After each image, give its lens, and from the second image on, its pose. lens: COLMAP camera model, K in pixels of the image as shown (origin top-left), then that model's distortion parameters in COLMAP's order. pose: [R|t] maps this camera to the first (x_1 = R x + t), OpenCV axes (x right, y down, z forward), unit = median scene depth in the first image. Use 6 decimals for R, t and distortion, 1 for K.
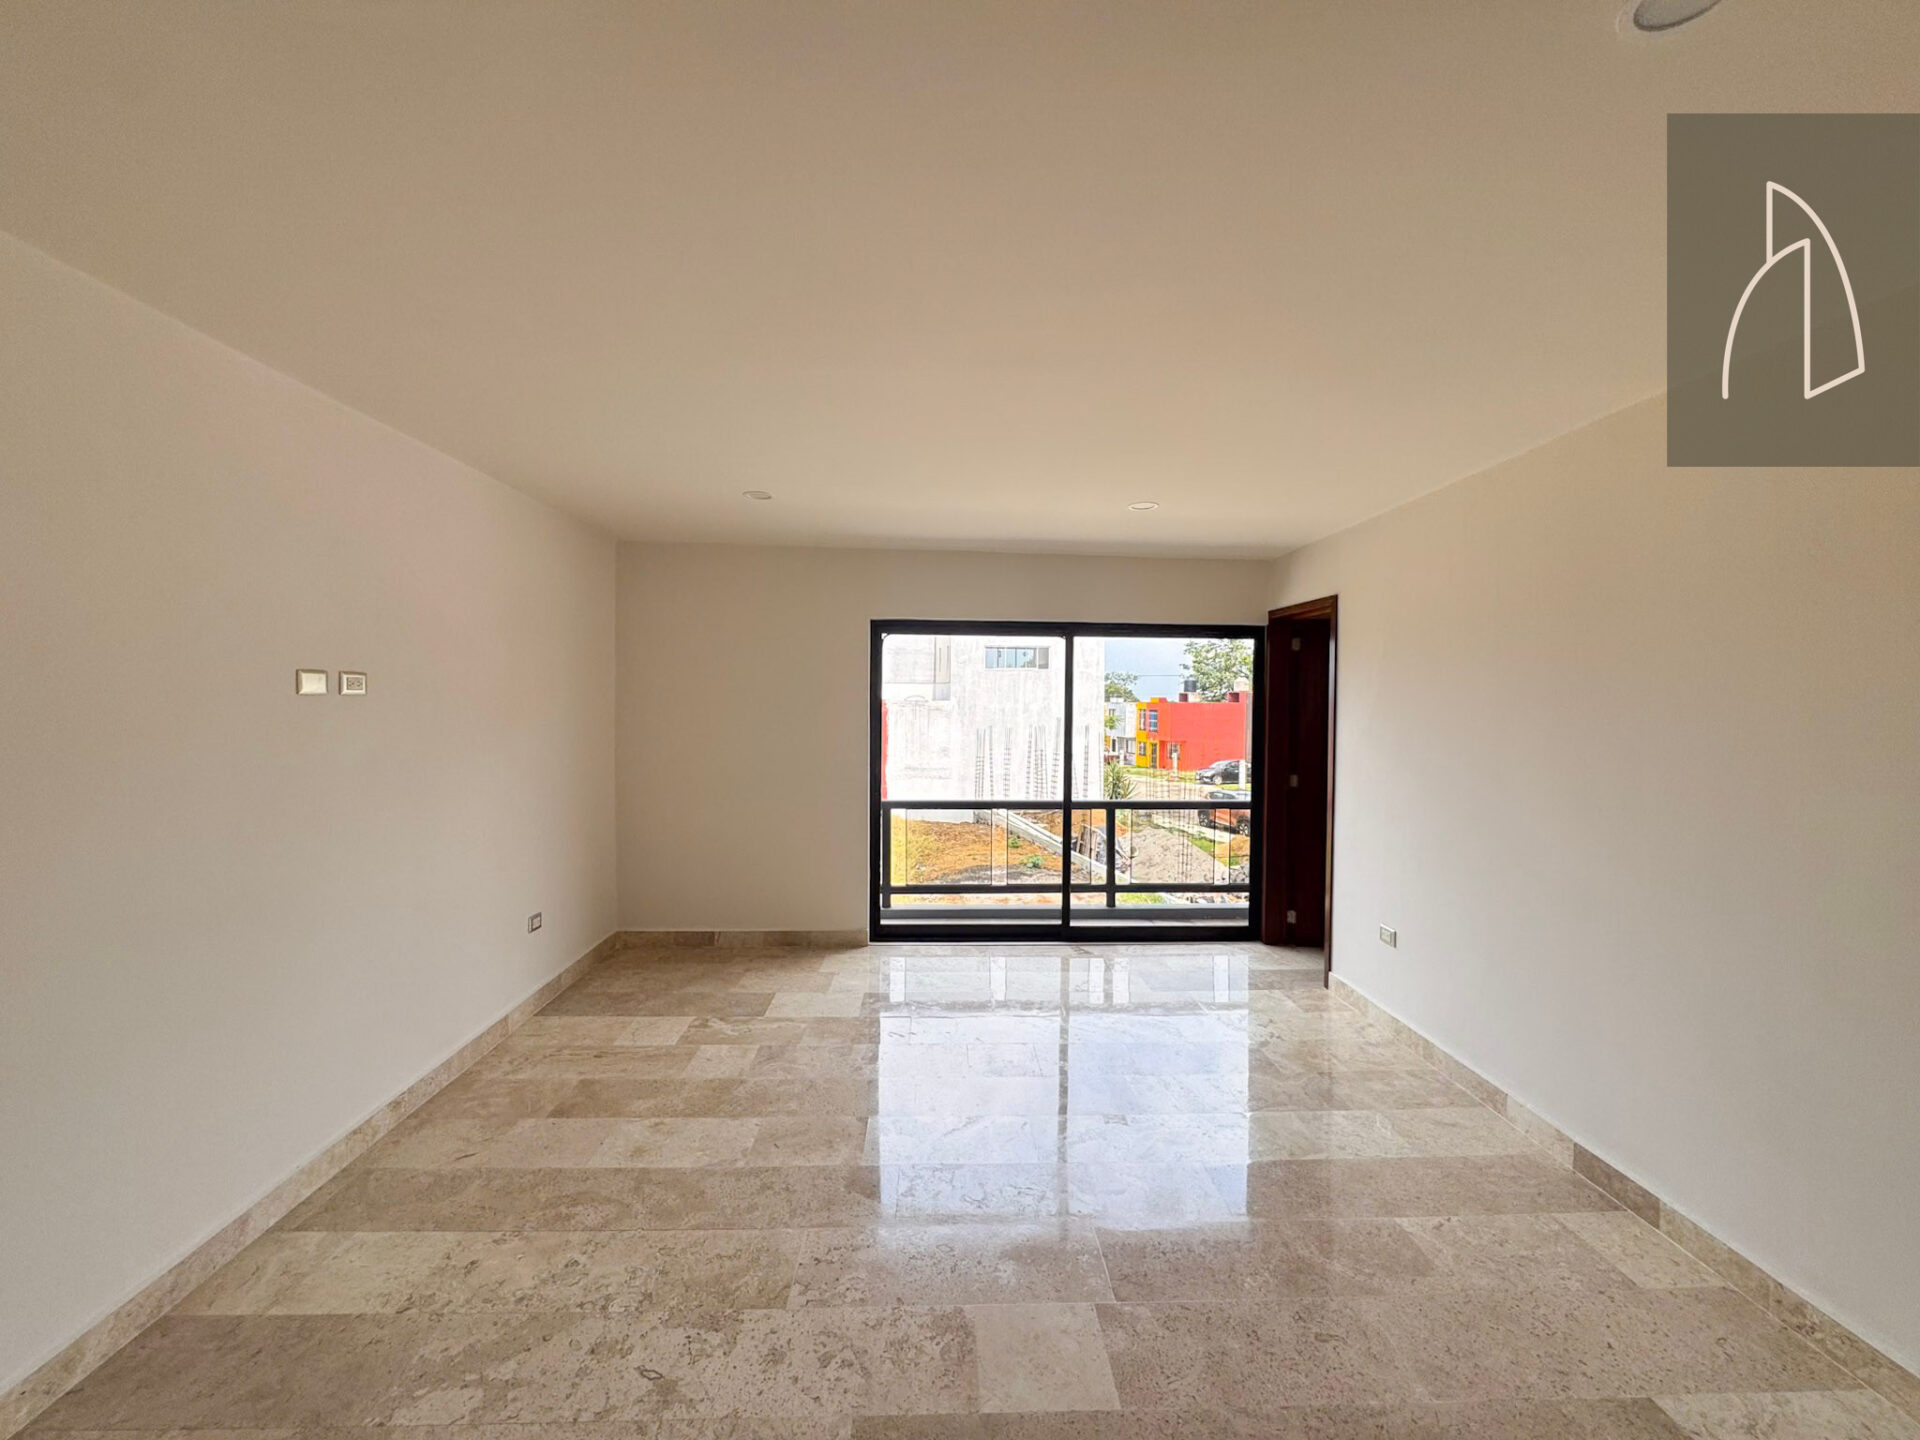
lens RADIAL K [[816.3, 0, 960.0], [0, 816.3, 720.0], [0, 0, 1]] dist [0.011253, 0.000084]
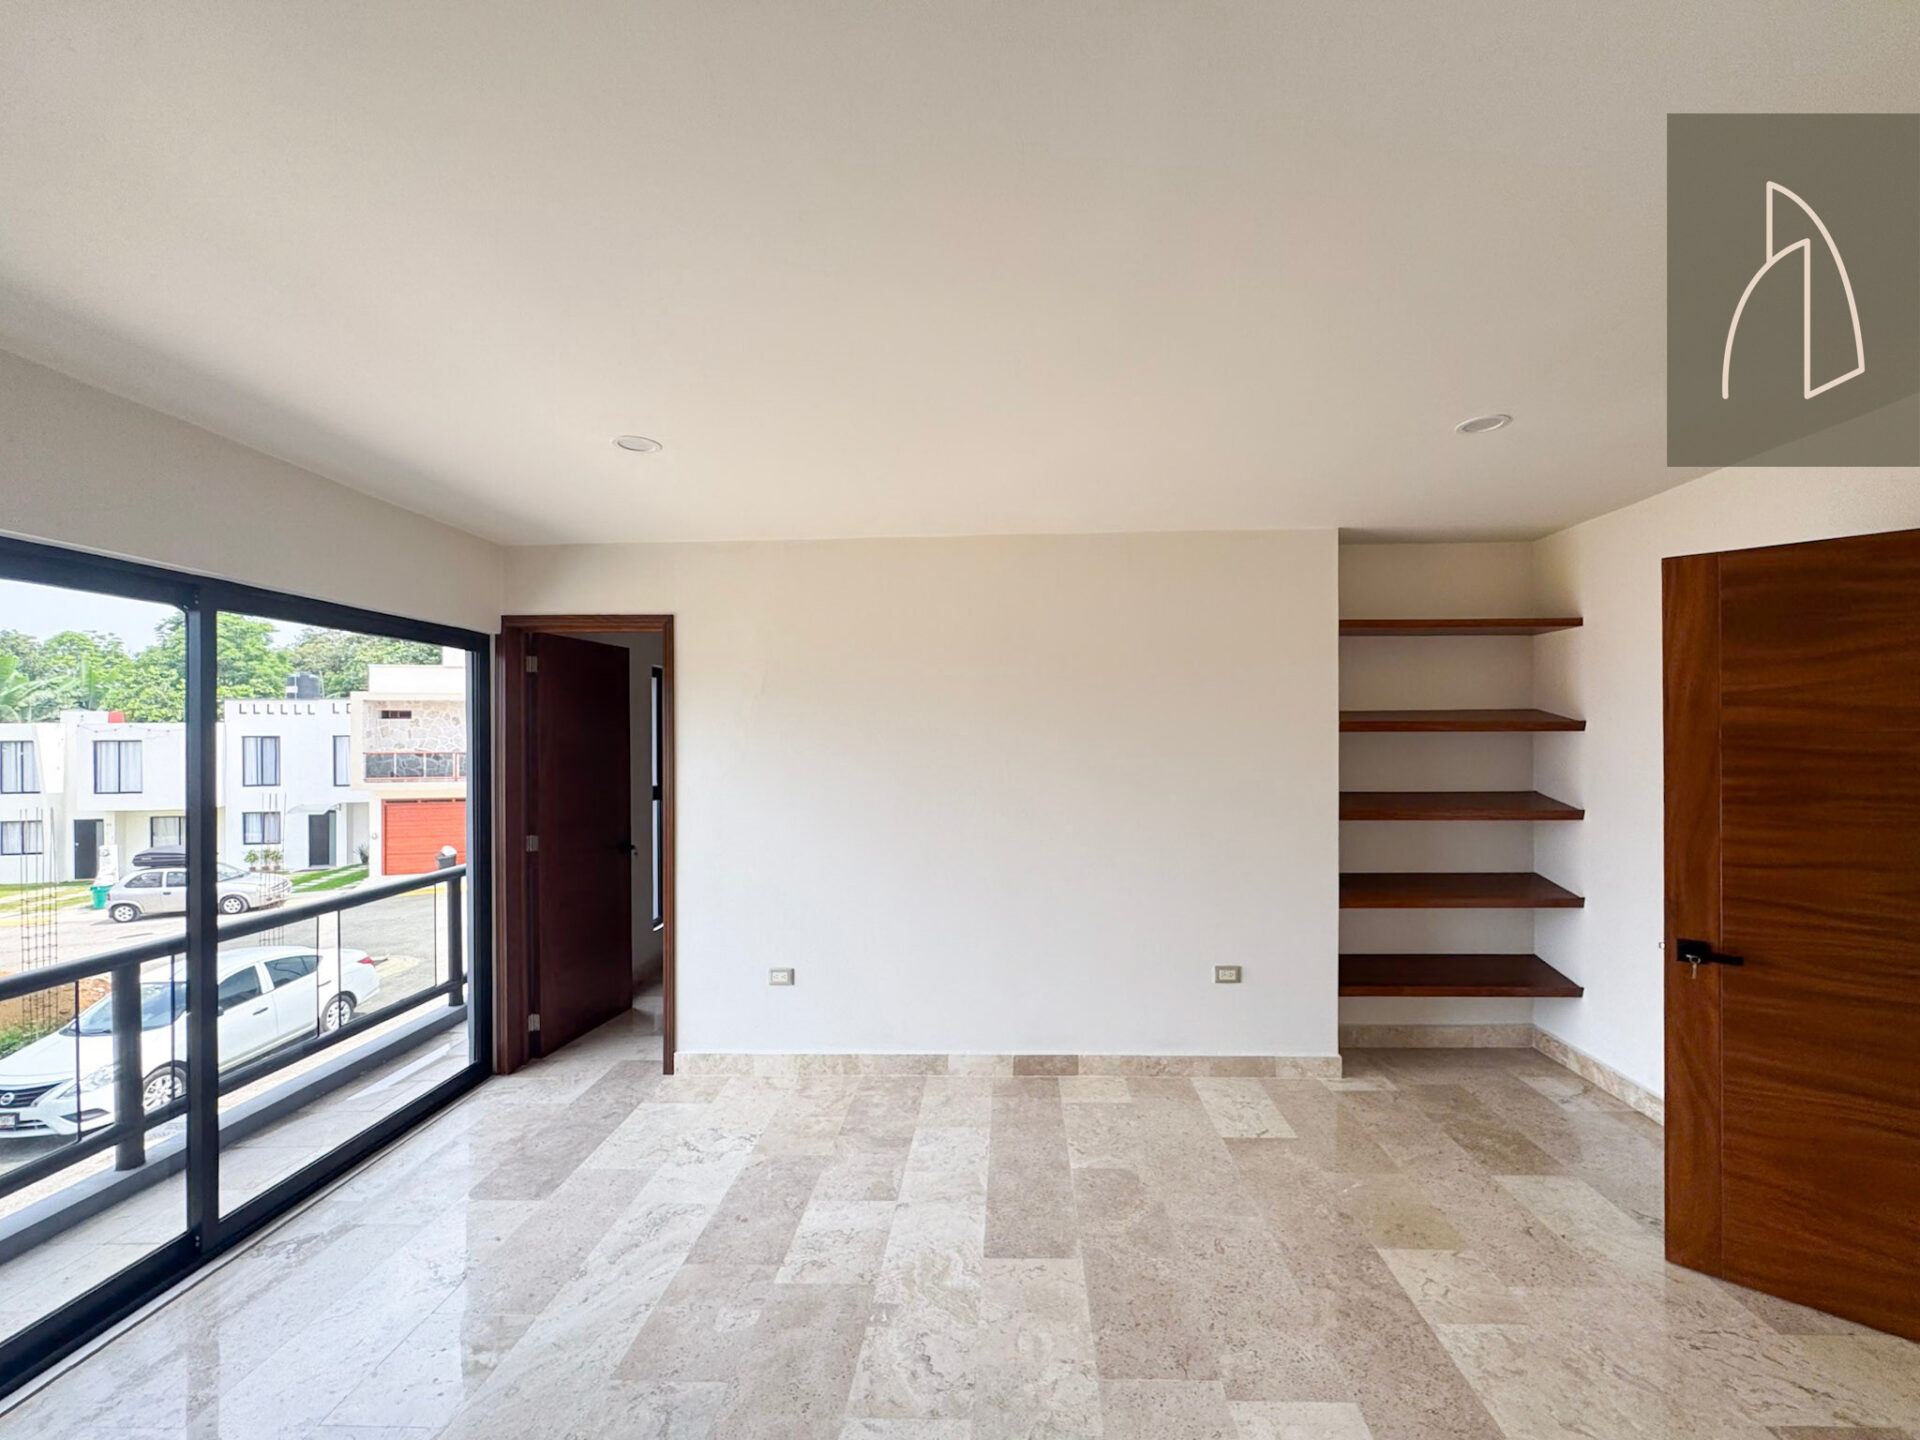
lens RADIAL K [[816.3, 0, 960.0], [0, 816.3, 720.0], [0, 0, 1]] dist [0.011253, 0.000084]
pose [[0.006264, 0.013142, 0.999894, -0.524879], [0.021023, 0.999691, -0.013271, -0.031586], [-0.999759, 0.021104, 0.005986, 0.871625]]
